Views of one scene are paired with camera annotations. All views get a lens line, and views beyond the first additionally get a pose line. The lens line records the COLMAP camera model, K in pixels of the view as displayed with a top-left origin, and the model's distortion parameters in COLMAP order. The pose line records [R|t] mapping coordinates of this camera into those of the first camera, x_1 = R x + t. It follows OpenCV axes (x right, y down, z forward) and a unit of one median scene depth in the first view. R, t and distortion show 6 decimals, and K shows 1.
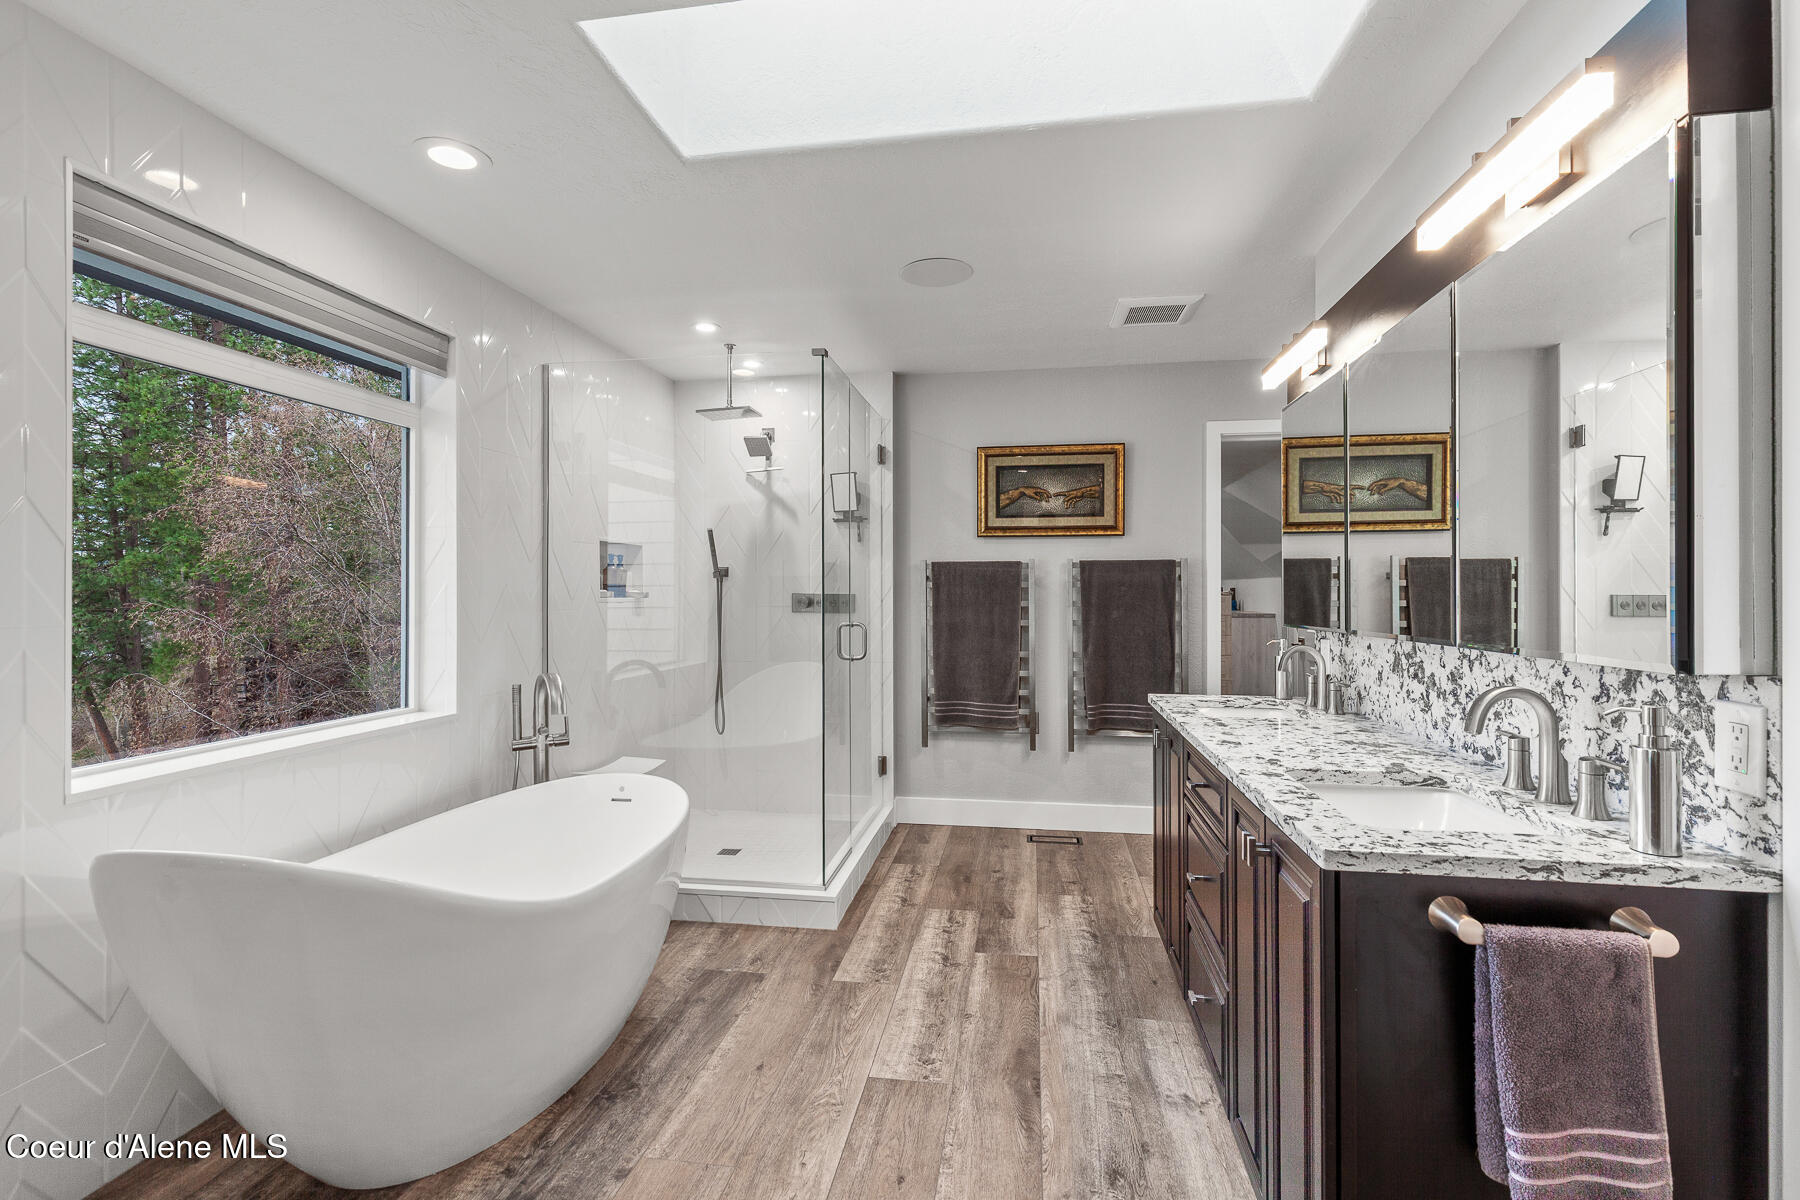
lens RADIAL K [[822.0, 0, 907.2], [0, 822.0, 594.2], [0, 0, 1]] dist [0.000427, 0.001247]
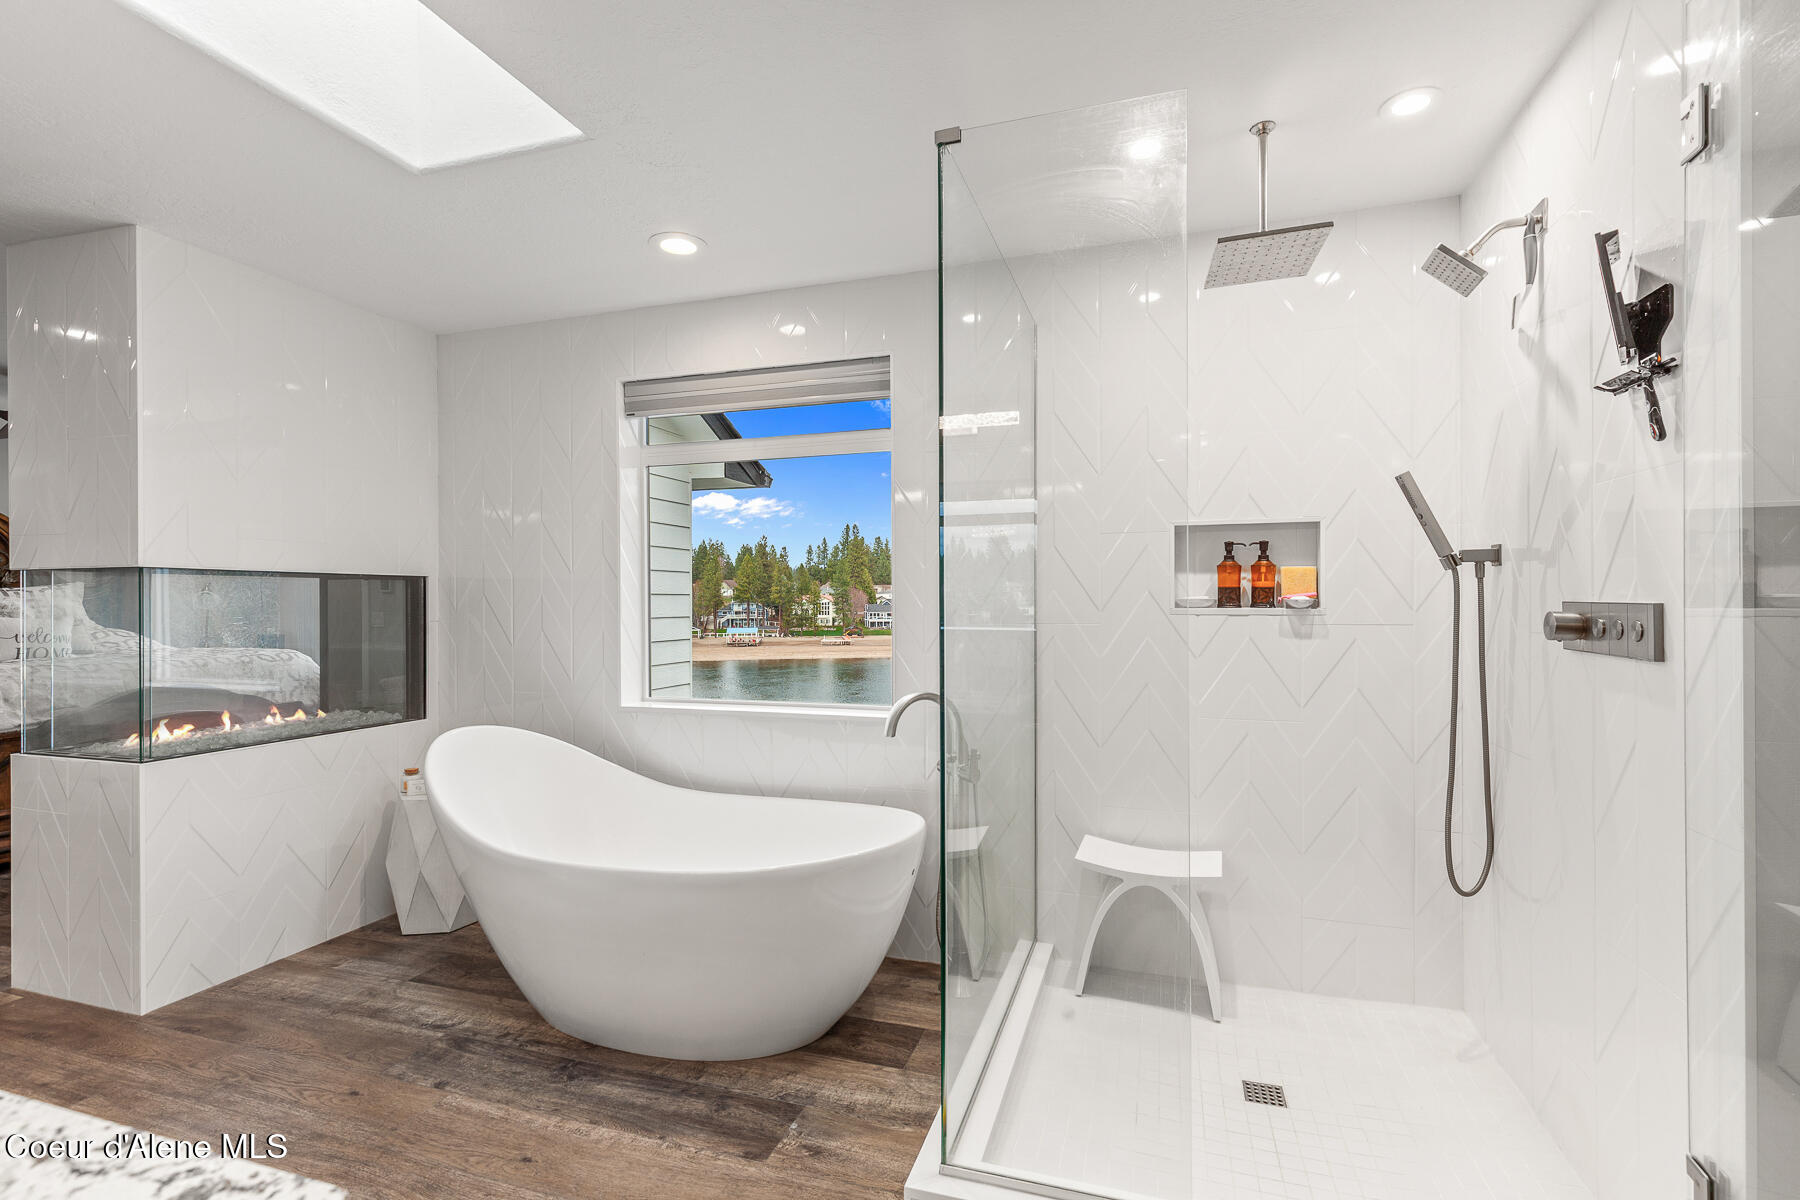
lens RADIAL K [[822.0, 0, 916.5], [0, 822.0, 601.4], [0, 0, 1]] dist [0.000427, 0.001247]
pose [[-0.157680, 0.000045, -0.987490, 0.294588], [0.000823, 1.000000, -0.000086, -0.000717], [0.987490, -0.000826, -0.157680, 0.755275]]
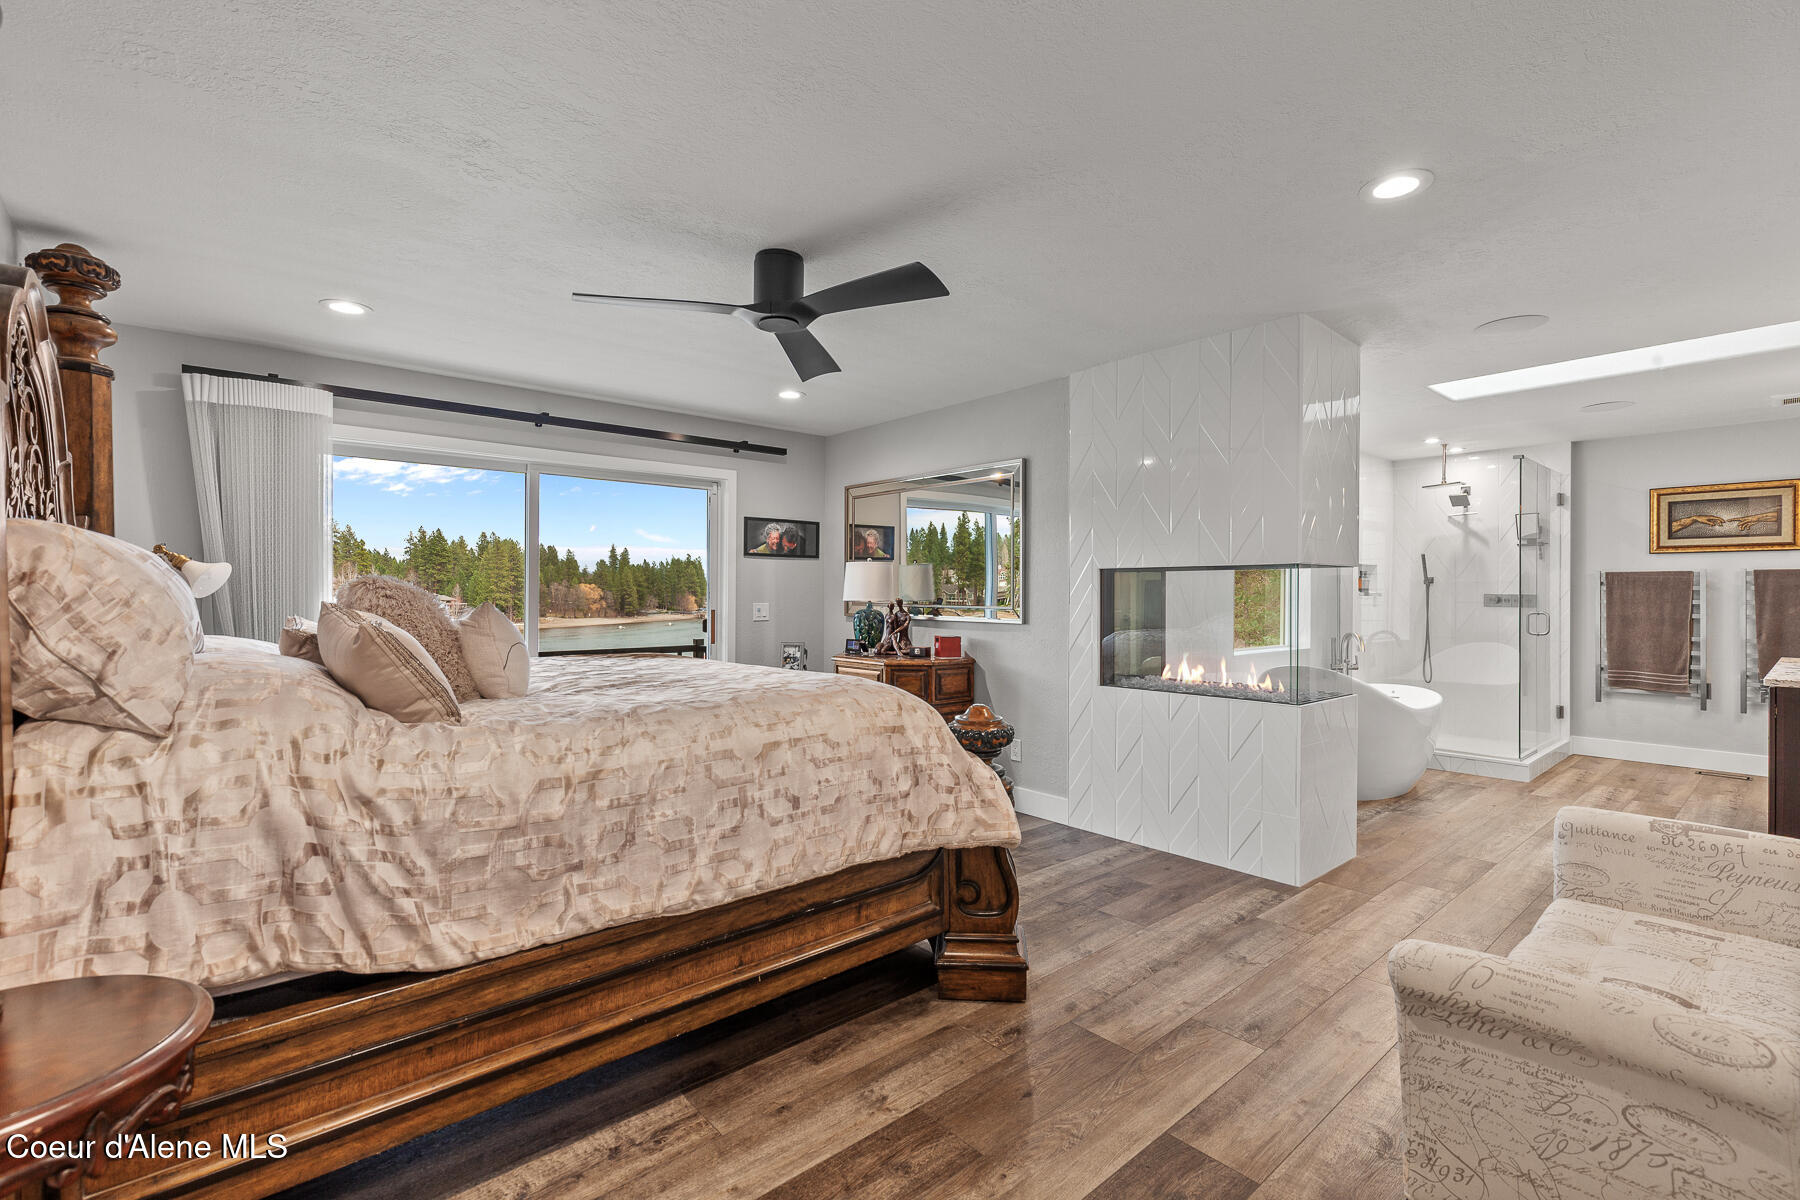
lens RADIAL K [[822.0, 0, 892.1], [0, 822.0, 597.7], [0, 0, 1]] dist [0.000427, 0.001247]
pose [[0.763732, 0.005343, -0.645512, 0.006315], [0.001290, 0.999951, 0.009803, -0.010660], [0.645532, -0.008320, 0.763688, -0.897264]]
